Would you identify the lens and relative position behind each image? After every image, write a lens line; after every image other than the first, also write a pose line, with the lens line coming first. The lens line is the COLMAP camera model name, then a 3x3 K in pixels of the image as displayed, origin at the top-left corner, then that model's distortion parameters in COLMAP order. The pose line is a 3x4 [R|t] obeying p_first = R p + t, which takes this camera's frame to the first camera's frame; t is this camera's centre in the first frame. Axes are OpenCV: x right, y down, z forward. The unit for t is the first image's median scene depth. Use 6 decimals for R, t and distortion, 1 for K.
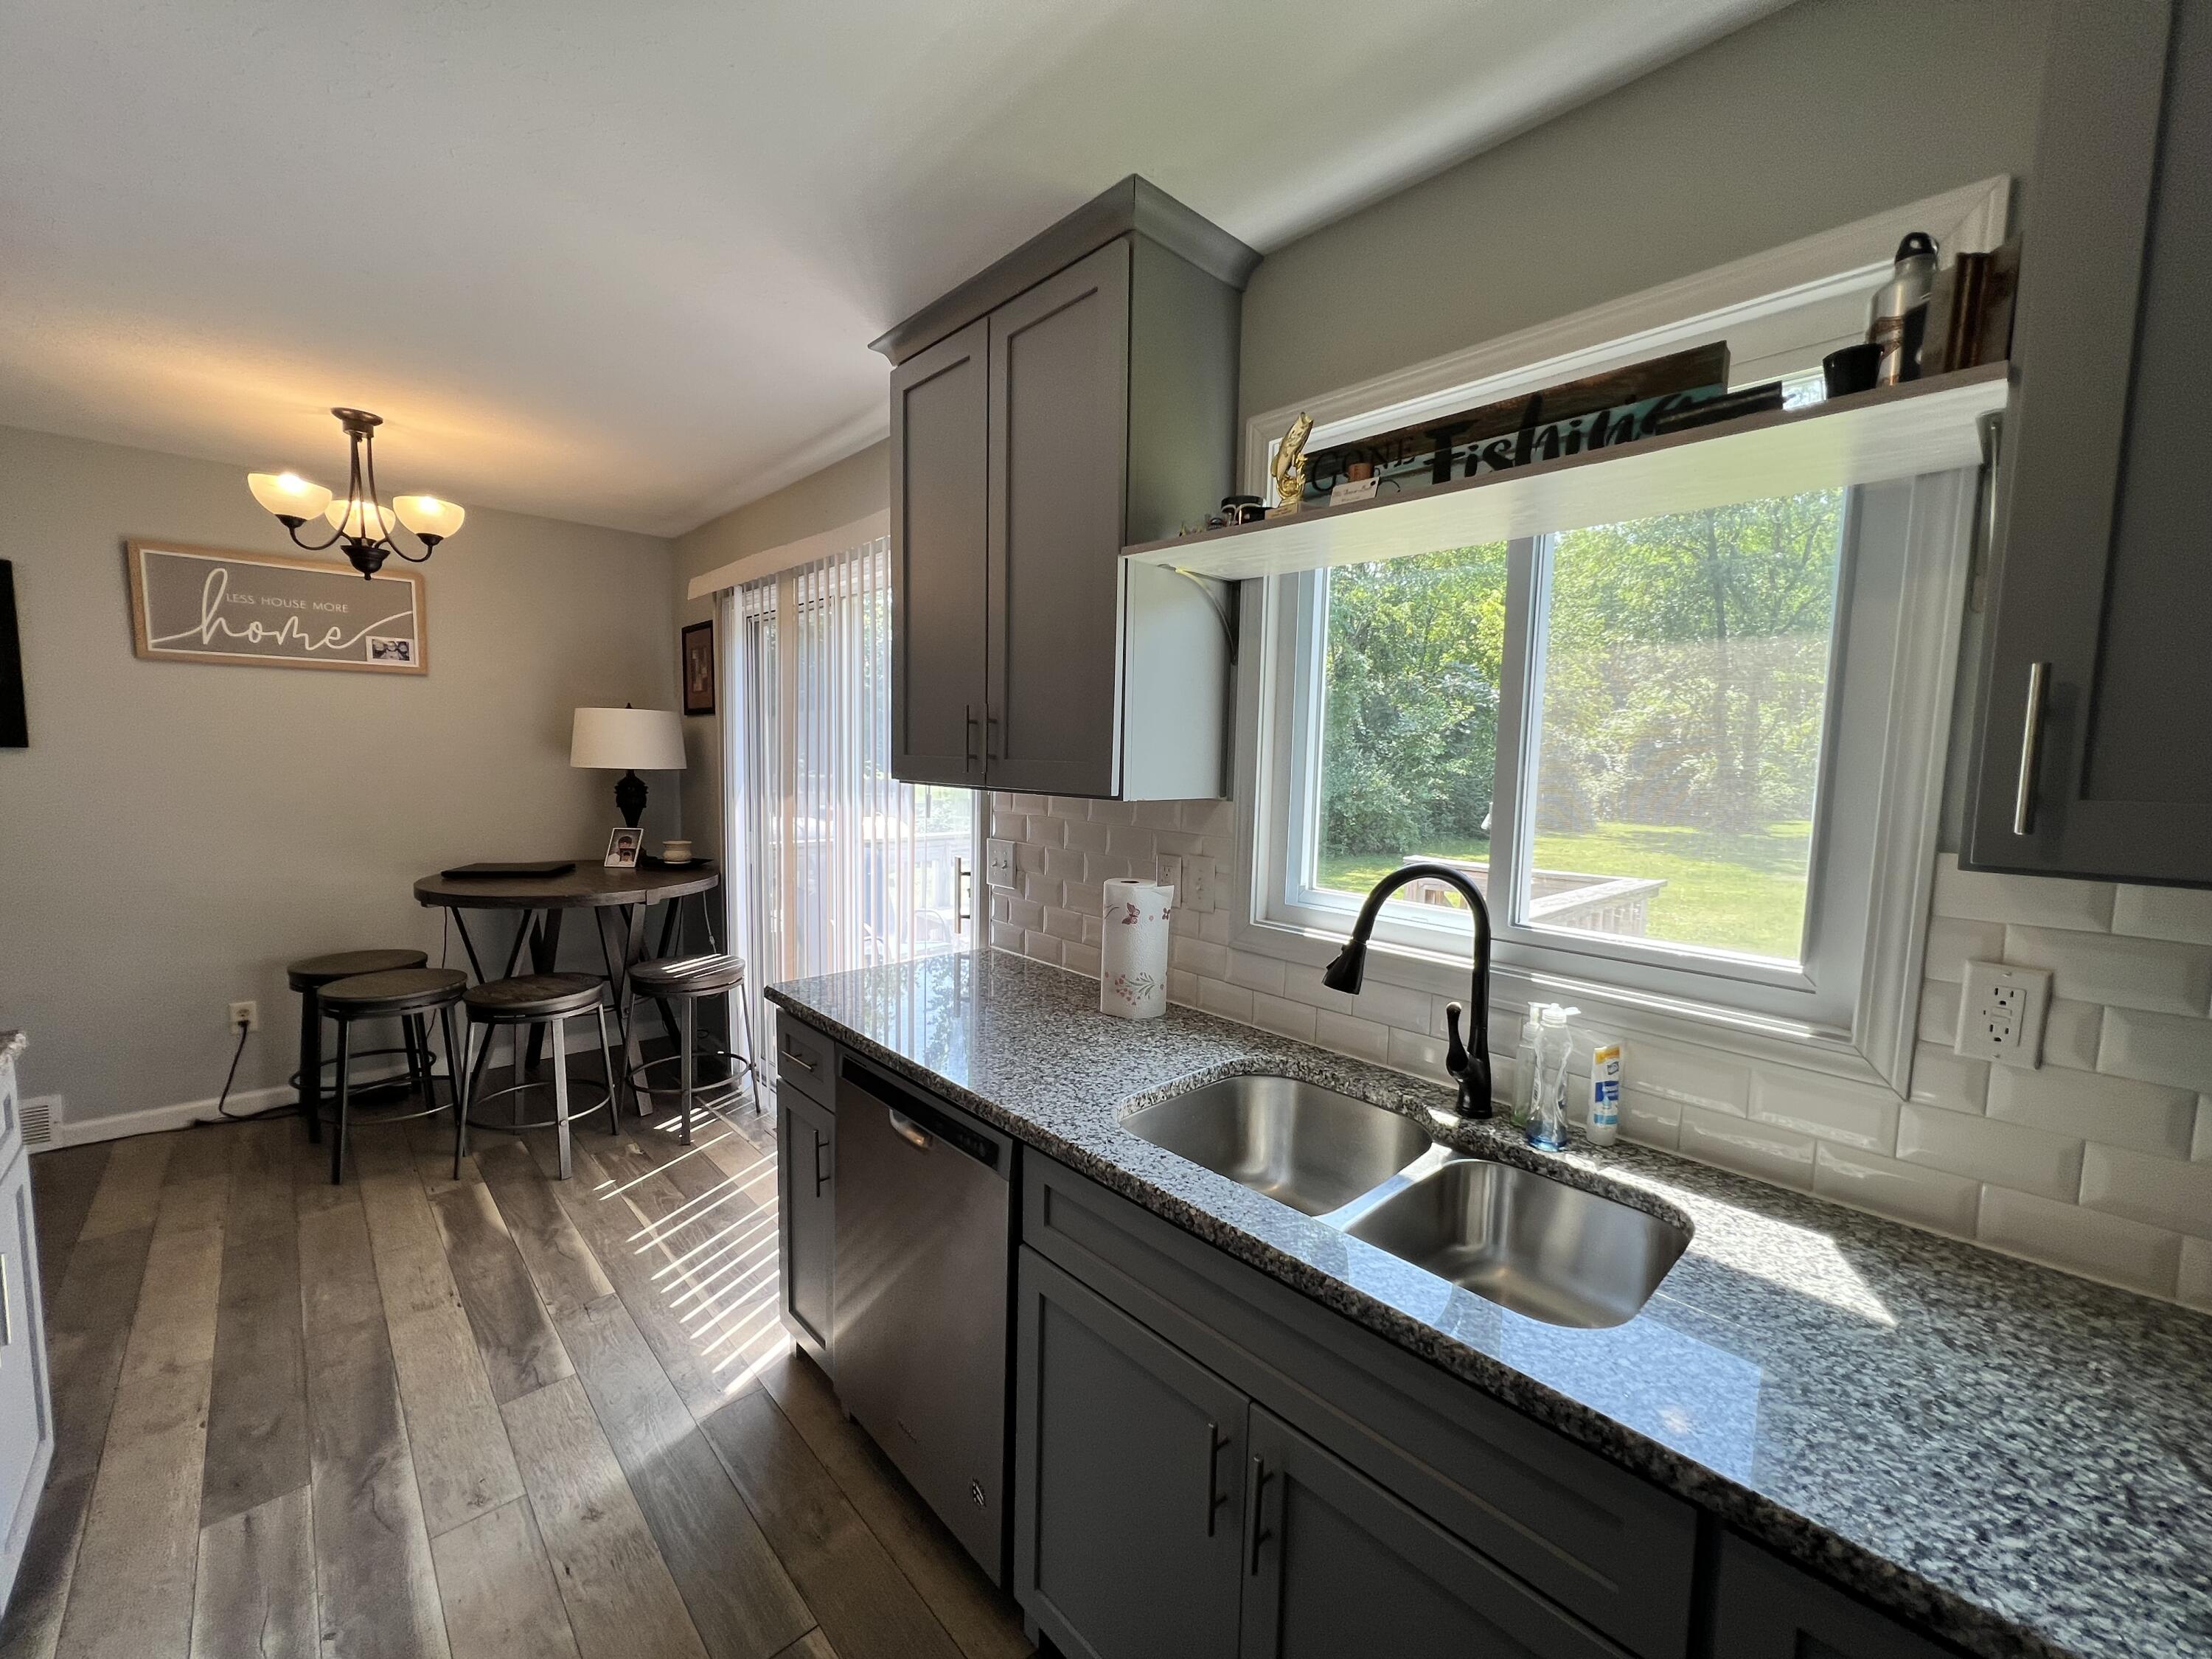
lens RADIAL K [[885.4, 0, 1103.2], [0, 885.4, 834.5], [0, 0, 1]] dist [-0.003136, 0.001205]
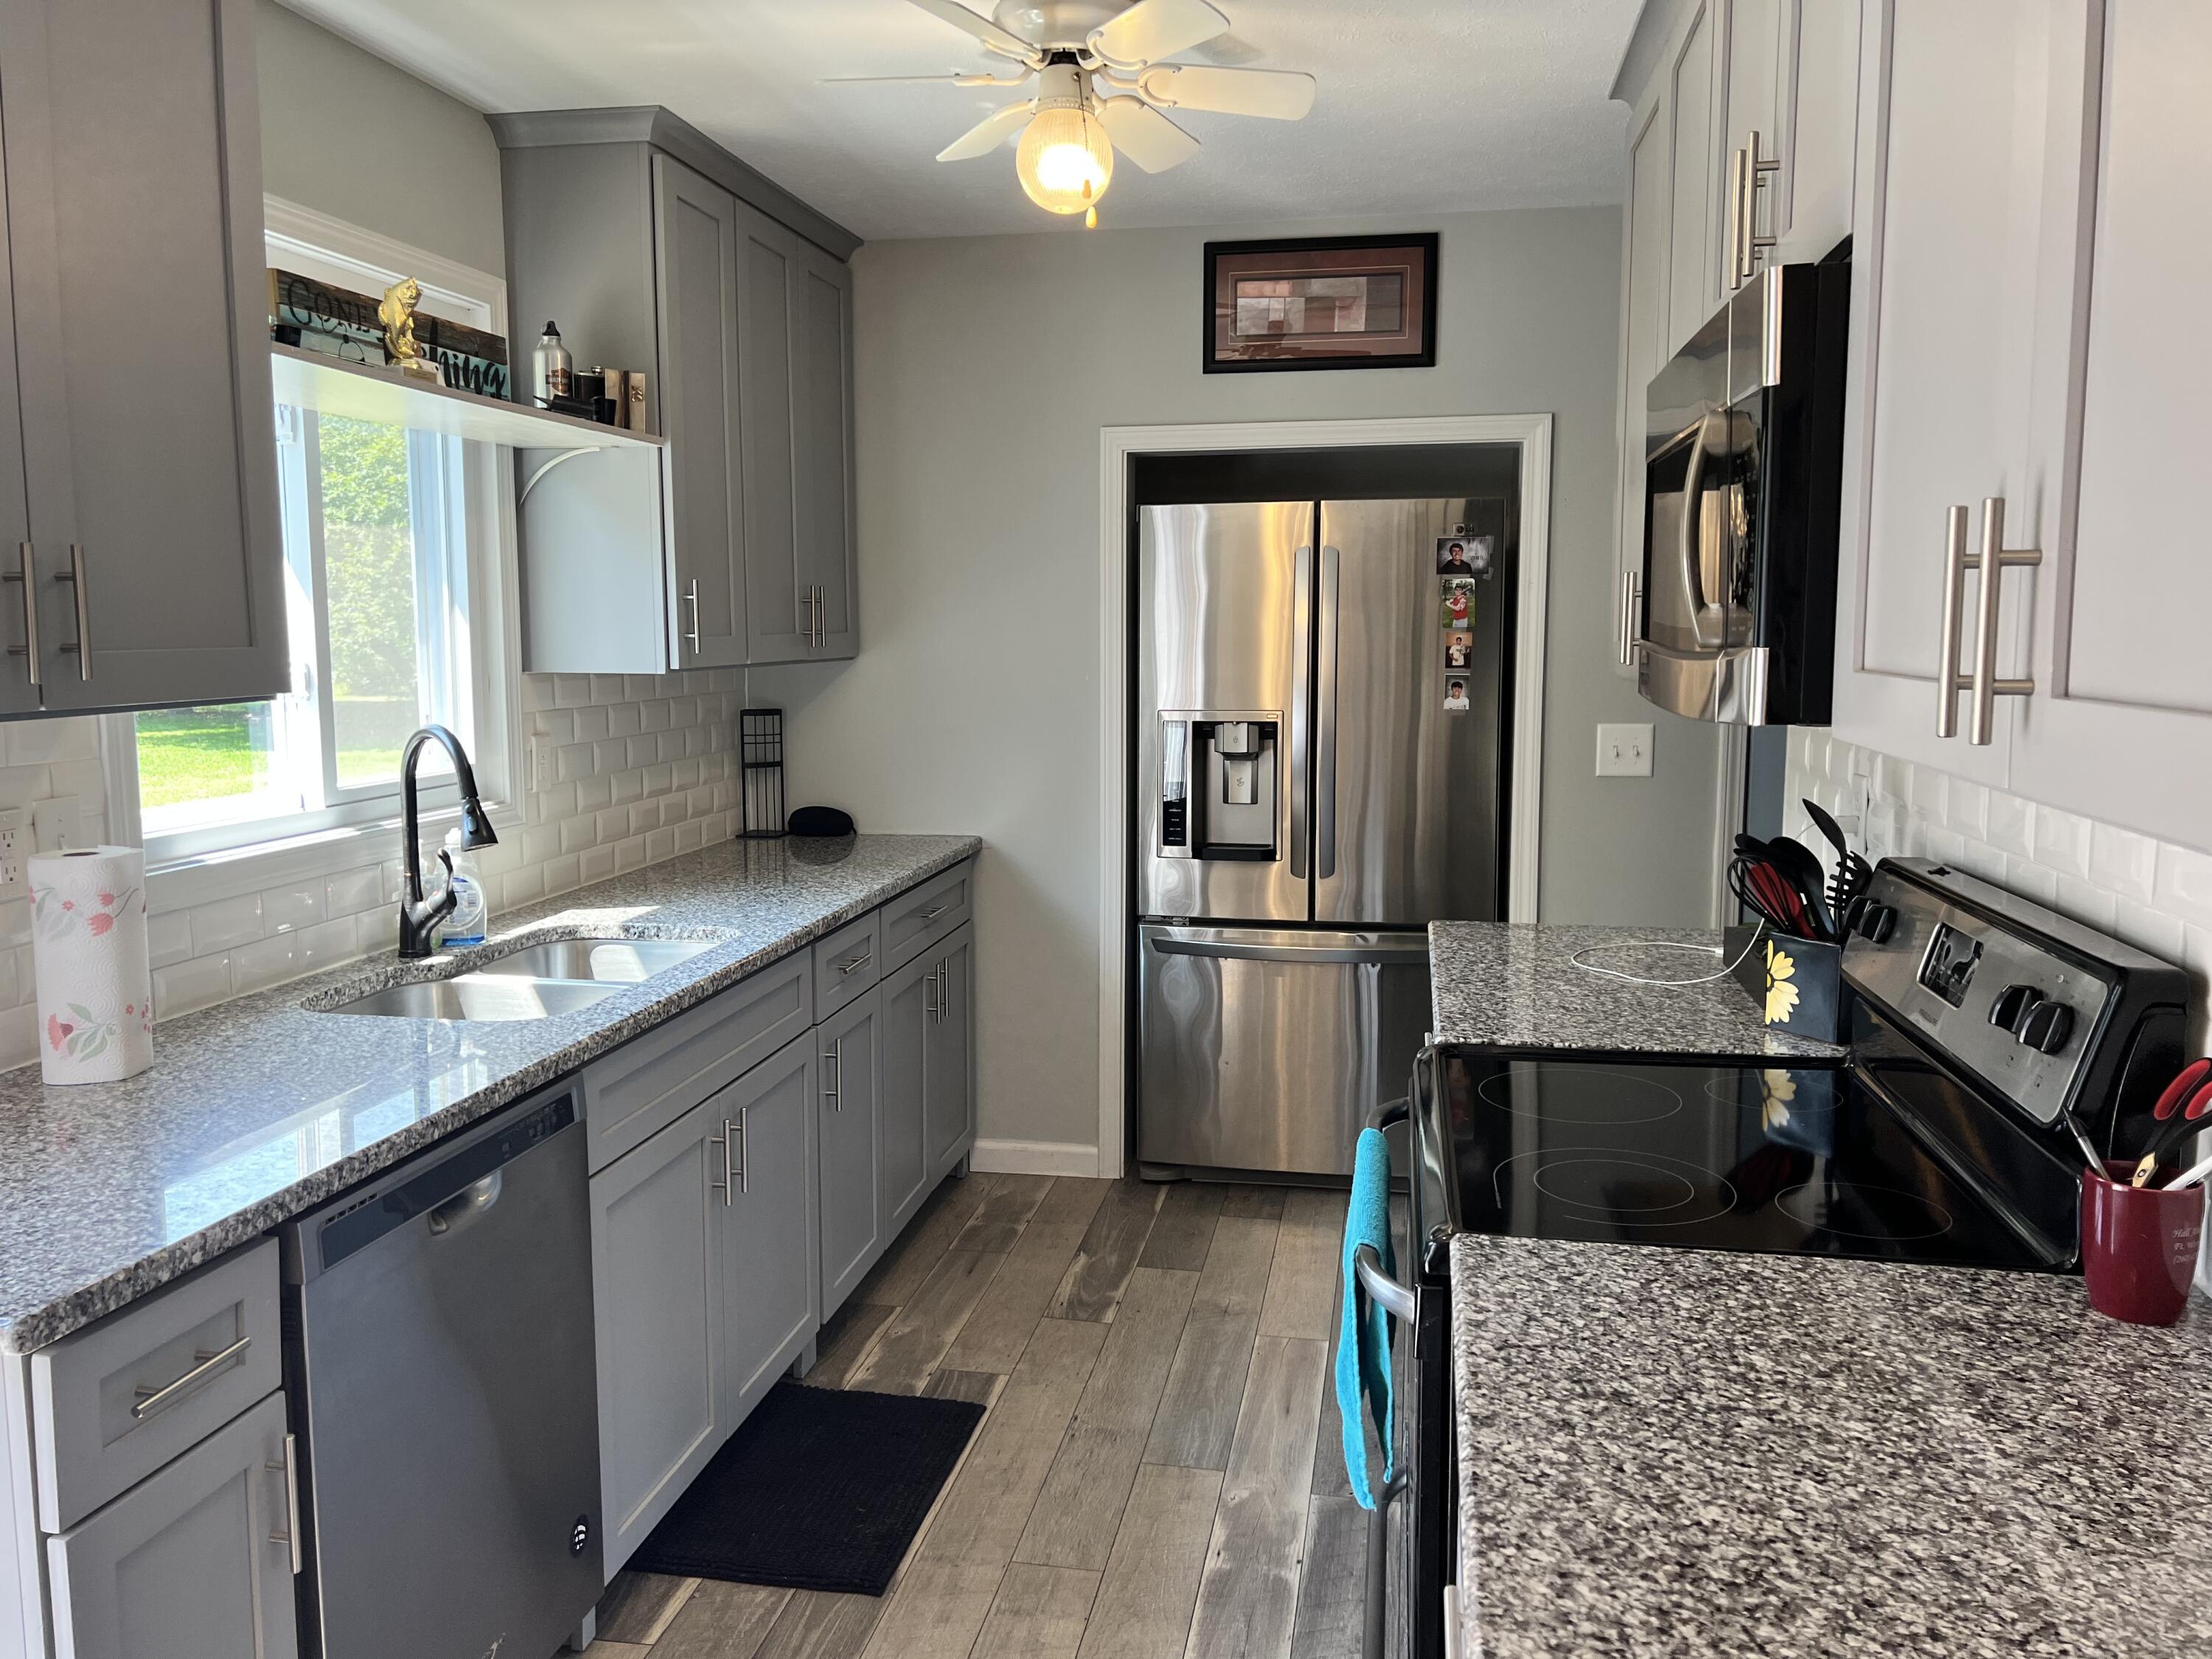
lens RADIAL K [[1655.5, 0, 1103.1], [0, 1655.5, 811.8], [0, 0, 1]] dist [0.055415, -0.061649]
pose [[-0.591320, -0.117347, 0.797854, -1.548247], [0.061713, 0.979871, 0.189856, -0.175950], [-0.804072, 0.161503, -0.572175, 1.347631]]
